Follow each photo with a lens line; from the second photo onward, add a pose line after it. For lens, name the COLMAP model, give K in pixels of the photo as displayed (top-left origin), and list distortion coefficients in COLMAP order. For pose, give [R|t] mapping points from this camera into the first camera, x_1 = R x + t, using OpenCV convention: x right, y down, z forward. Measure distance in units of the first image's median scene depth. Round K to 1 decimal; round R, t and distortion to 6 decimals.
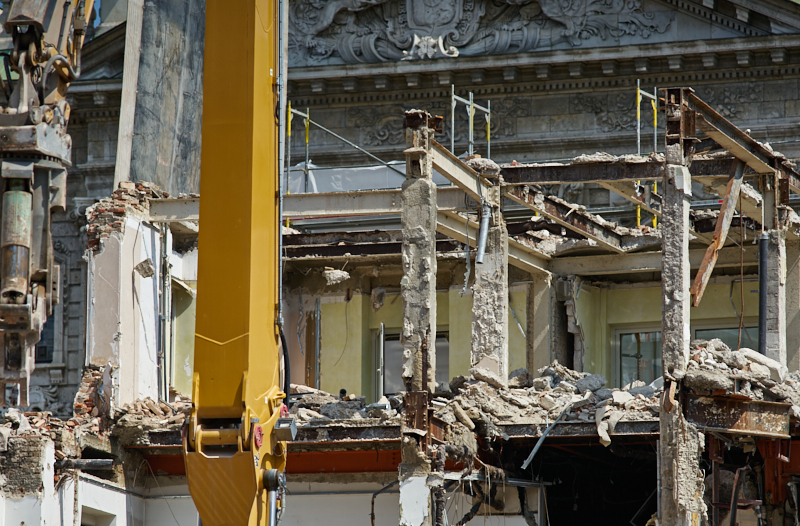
lens RADIAL K [[4582.2, 0, 398.7], [0, 4582.2, 270.8], [0, 0, 1]] dist [0.901842, 0.000000]
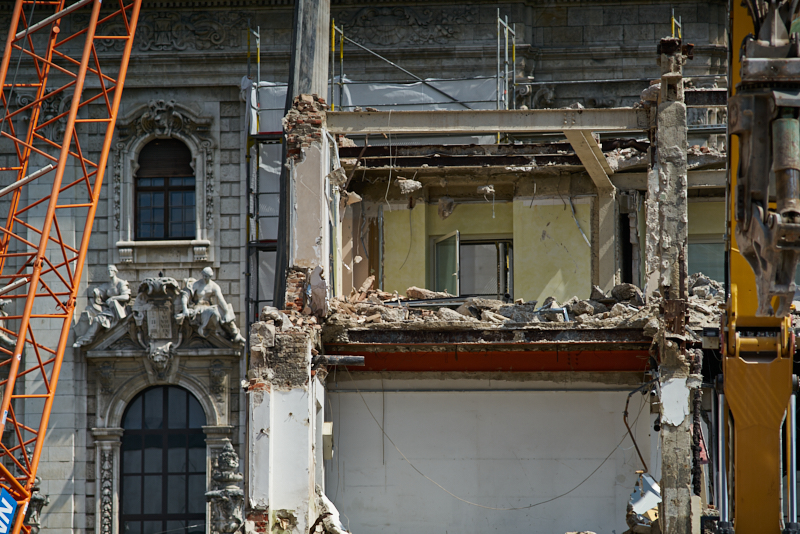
lens RADIAL K [[4355.3, 0, 400.4], [0, 4355.3, 265.1], [0, 0, 1]] dist [0.917546, 0.000000]
pose [[0.977654, 0.019591, 0.209306, -0.255277], [-0.024421, 0.999491, 0.020520, -0.001194], [-0.208797, -0.025173, 0.977635, 0.007591]]
